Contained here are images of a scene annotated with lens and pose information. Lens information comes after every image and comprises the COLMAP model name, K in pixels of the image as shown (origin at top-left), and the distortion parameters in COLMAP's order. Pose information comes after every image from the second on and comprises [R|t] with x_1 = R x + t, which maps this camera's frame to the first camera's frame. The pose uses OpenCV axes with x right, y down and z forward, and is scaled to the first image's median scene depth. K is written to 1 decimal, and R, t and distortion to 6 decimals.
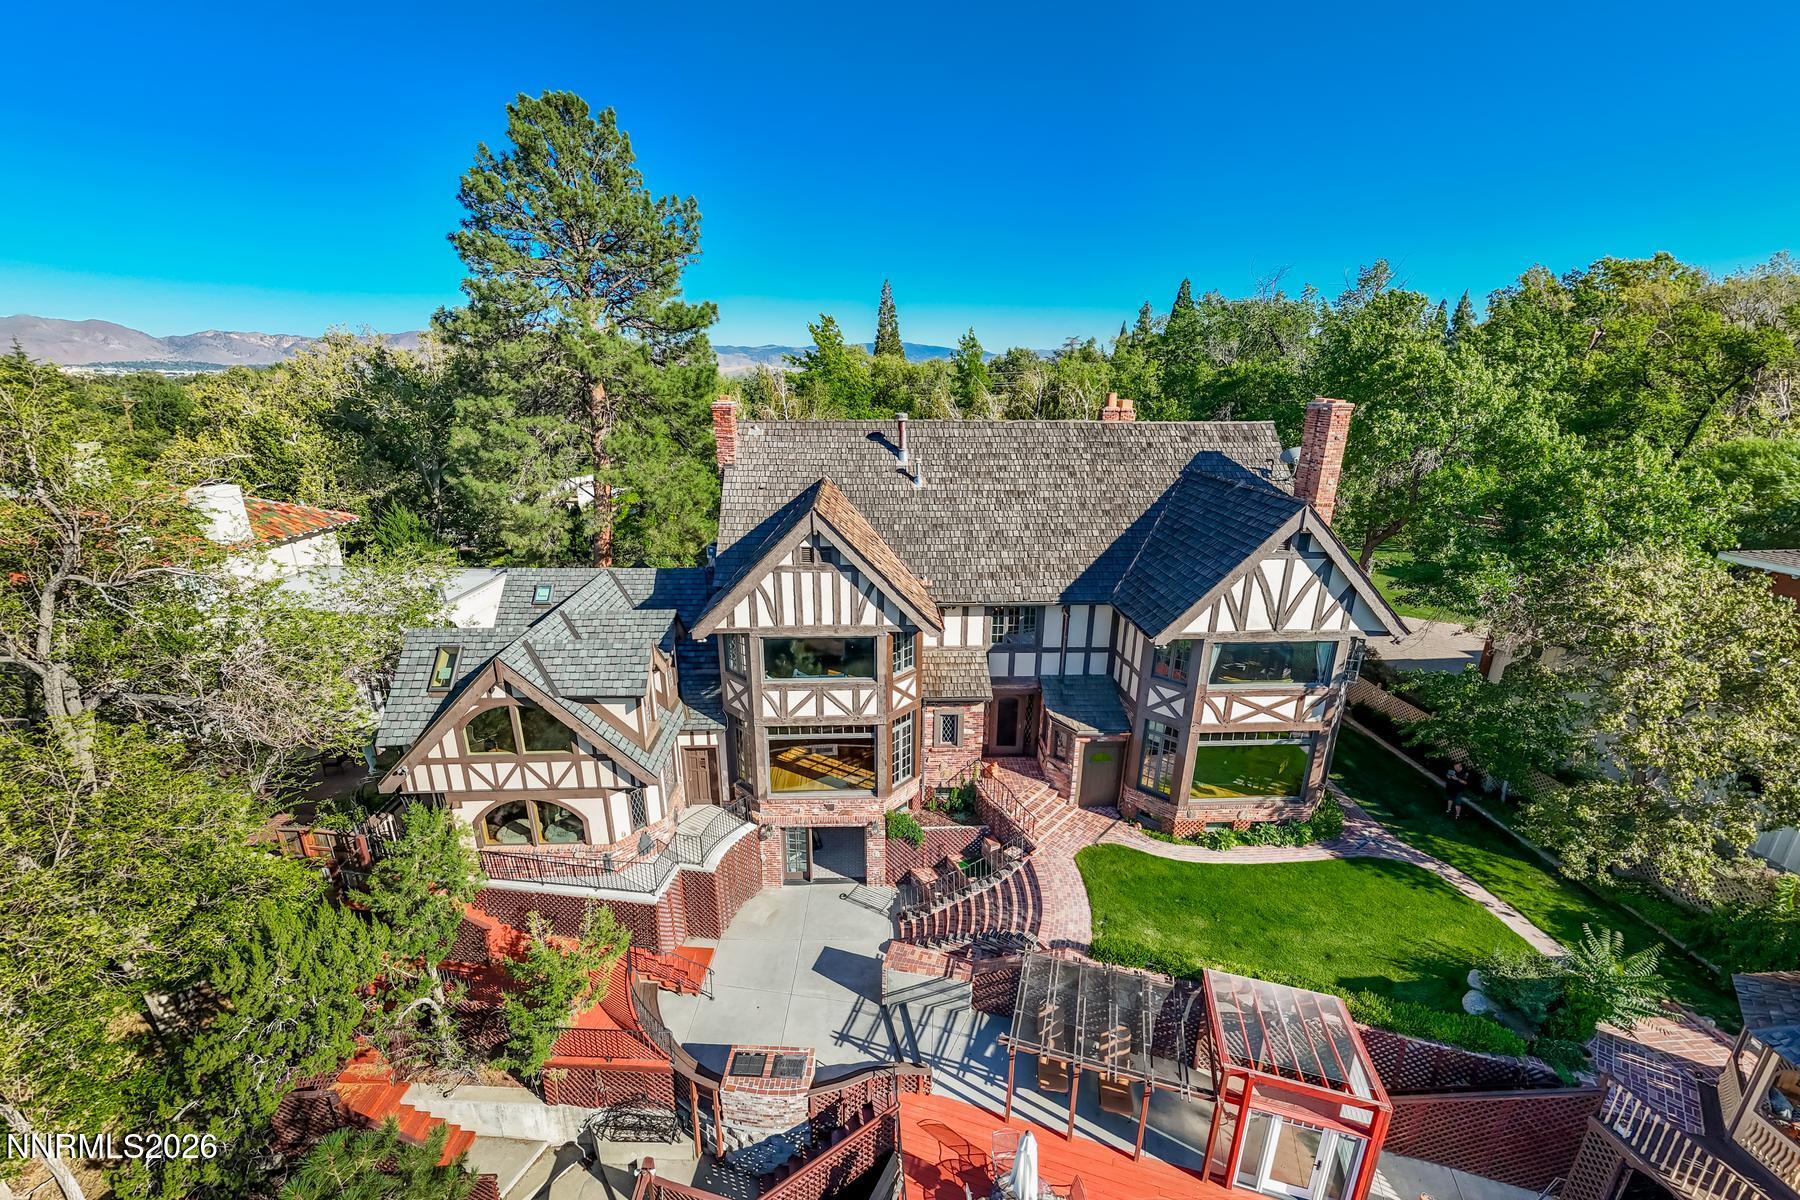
lens RADIAL K [[687.2, 0, 900.0], [0, 687.2, 600.0], [0, 0, 1]] dist [-0.002538, -0.000315]
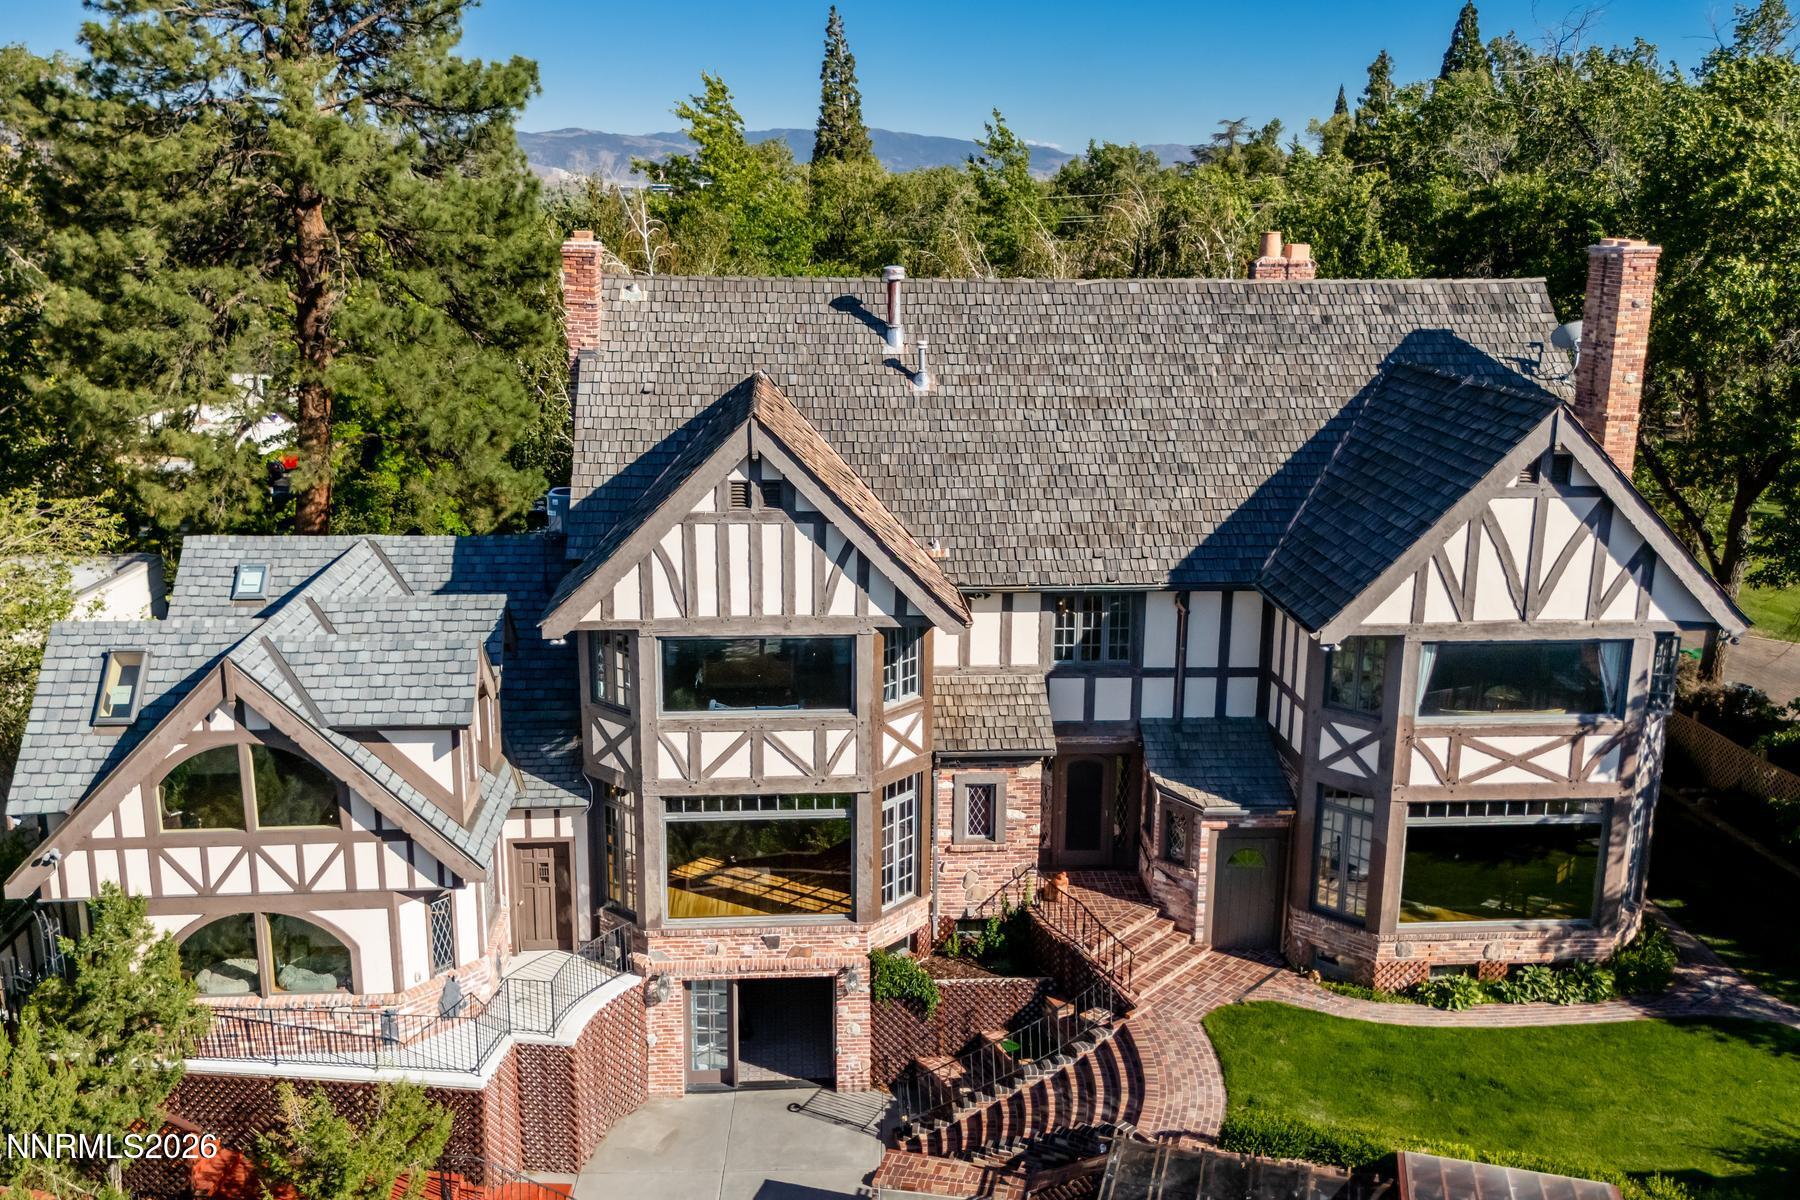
lens RADIAL K [[1620.3, 0, 900.0], [0, 1620.3, 600.0], [0, 0, 1]] dist [-0.003868, 0.016038]
pose [[0.999630, -0.003682, 0.026938, -0.031605], [0.005571, 0.997505, -0.070372, 0.113521], [-0.026611, 0.070496, 0.997157, -0.358311]]
